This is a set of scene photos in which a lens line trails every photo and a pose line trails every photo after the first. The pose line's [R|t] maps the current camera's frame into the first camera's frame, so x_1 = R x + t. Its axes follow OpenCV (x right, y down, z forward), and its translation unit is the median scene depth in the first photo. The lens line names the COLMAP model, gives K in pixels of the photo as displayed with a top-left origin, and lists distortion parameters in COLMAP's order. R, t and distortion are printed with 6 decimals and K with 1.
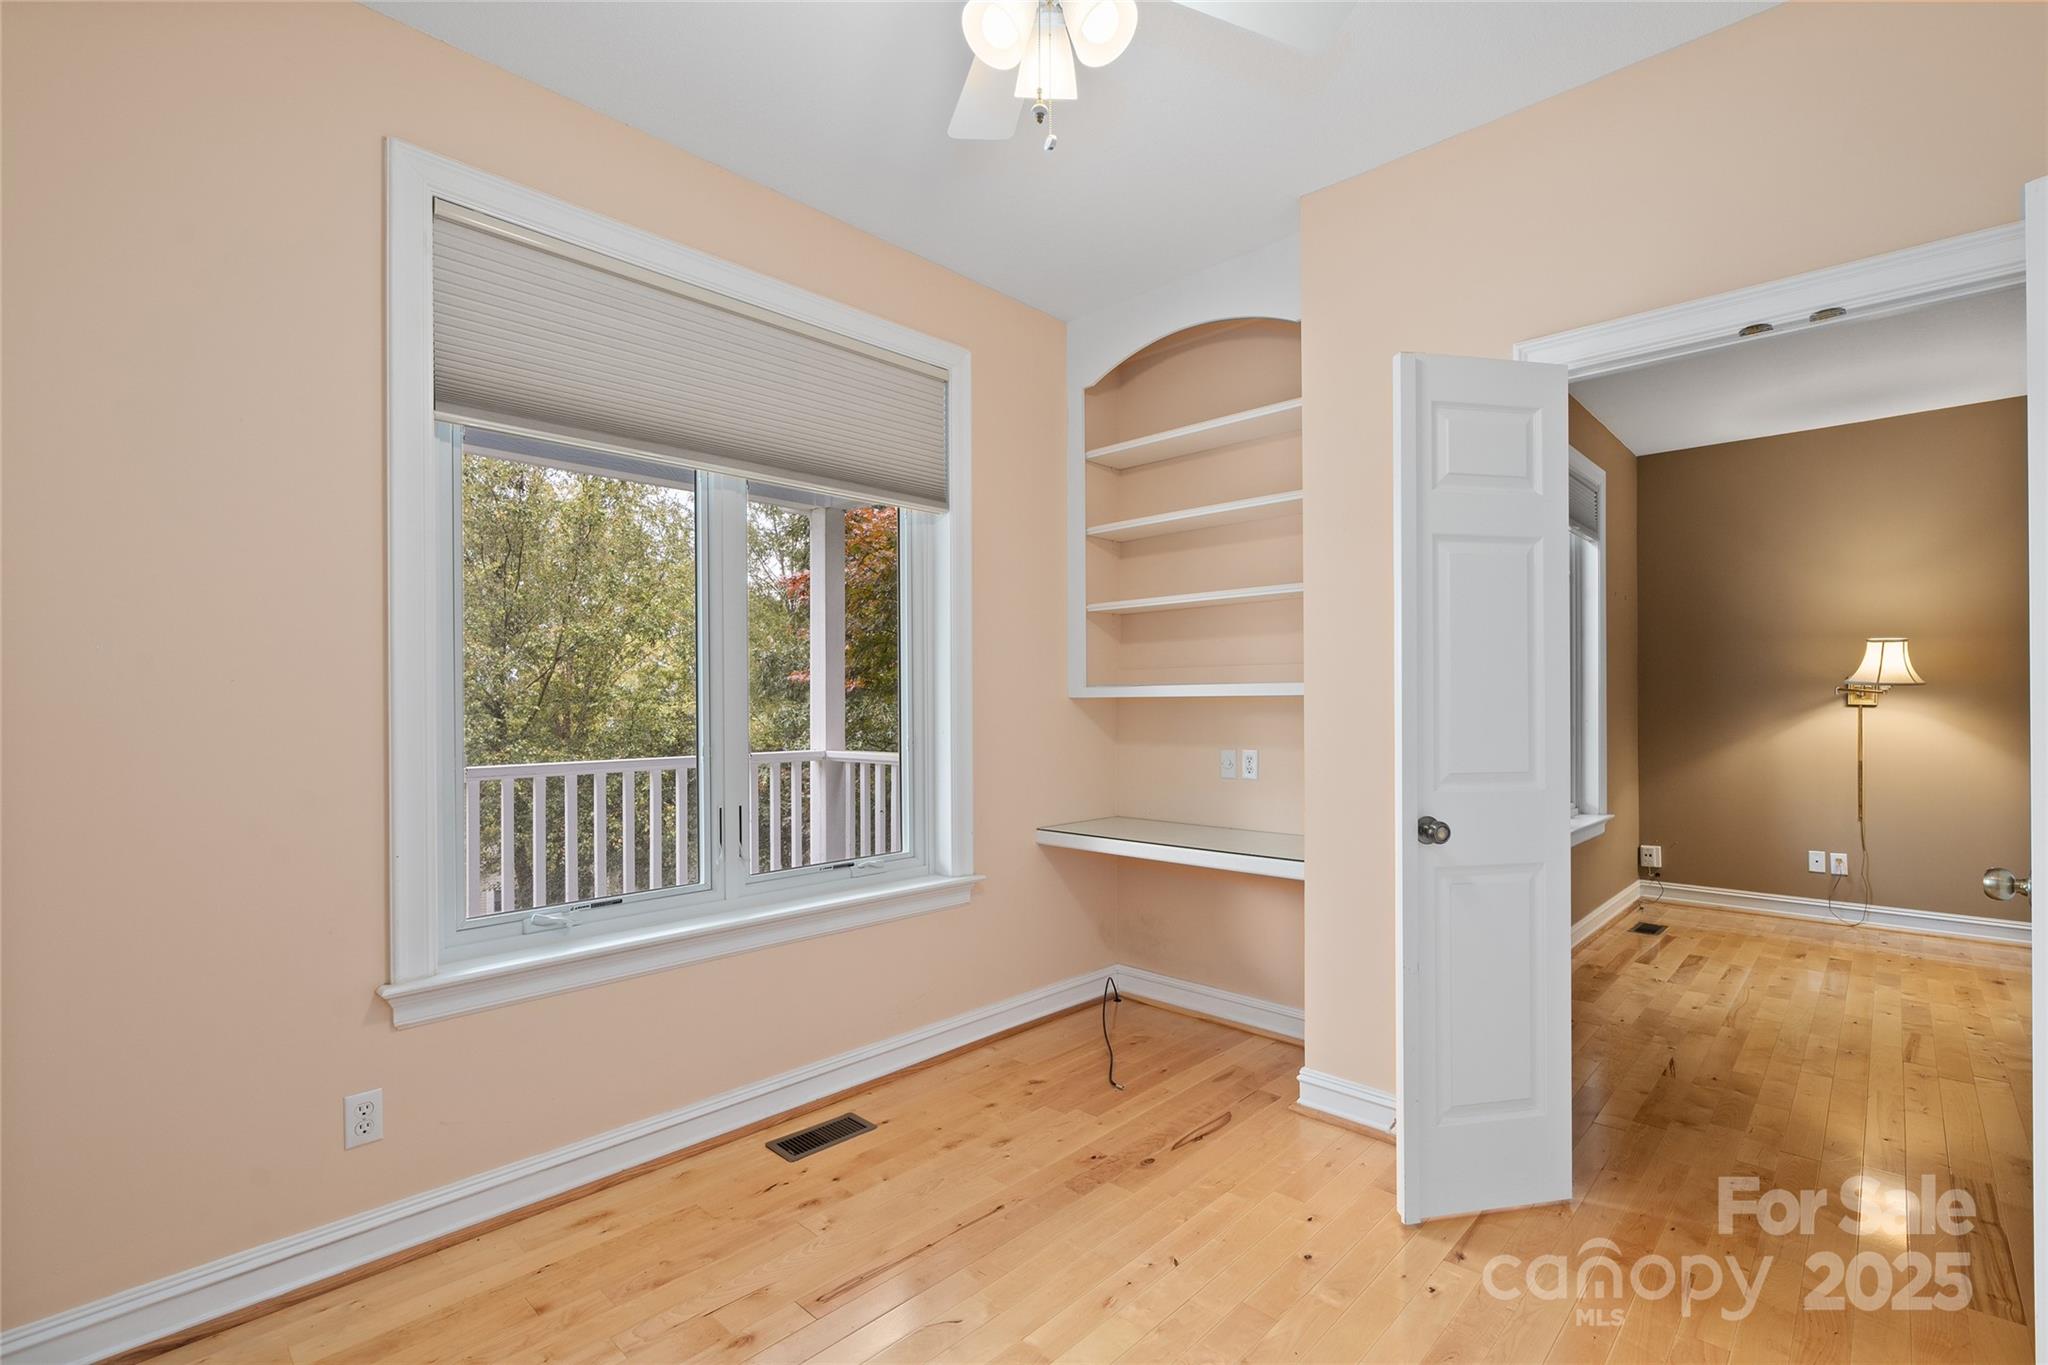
lens RADIAL K [[927.5, 0, 1011.1], [0, 927.5, 695.4], [0, 0, 1]] dist [-0.000263, 0.000372]
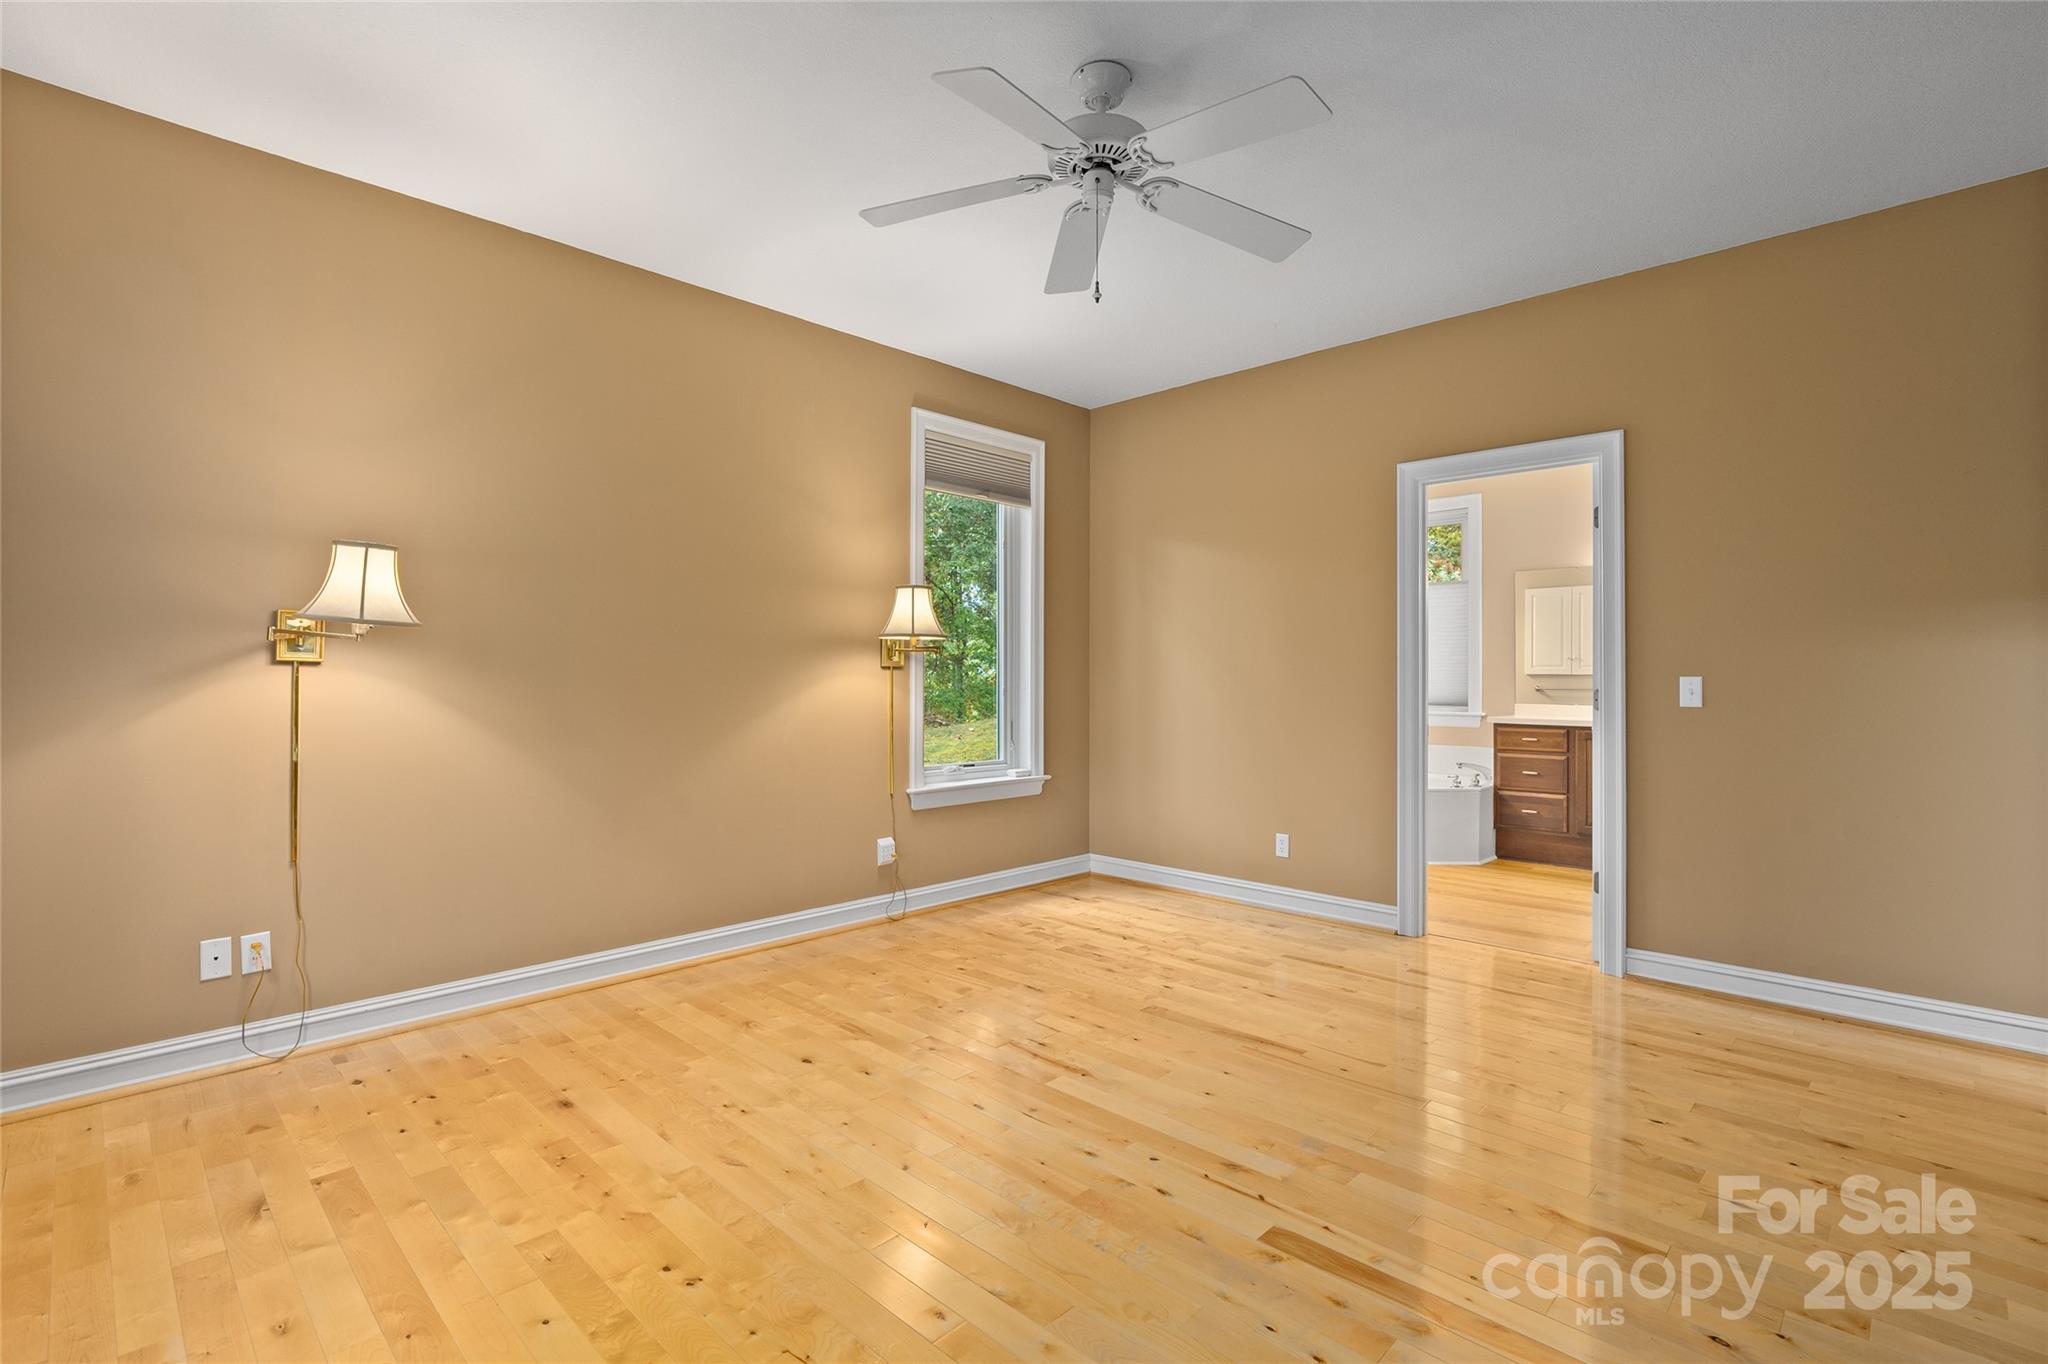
lens RADIAL K [[927.5, 0, 1006.1], [0, 927.5, 670.5], [0, 0, 1]] dist [-0.000263, 0.000372]
pose [[0.012383, 0.001408, 0.999922, 0.355009], [-0.004894, 0.999987, -0.001348, 0.014263], [-0.999911, -0.004877, 0.012390, 0.557484]]
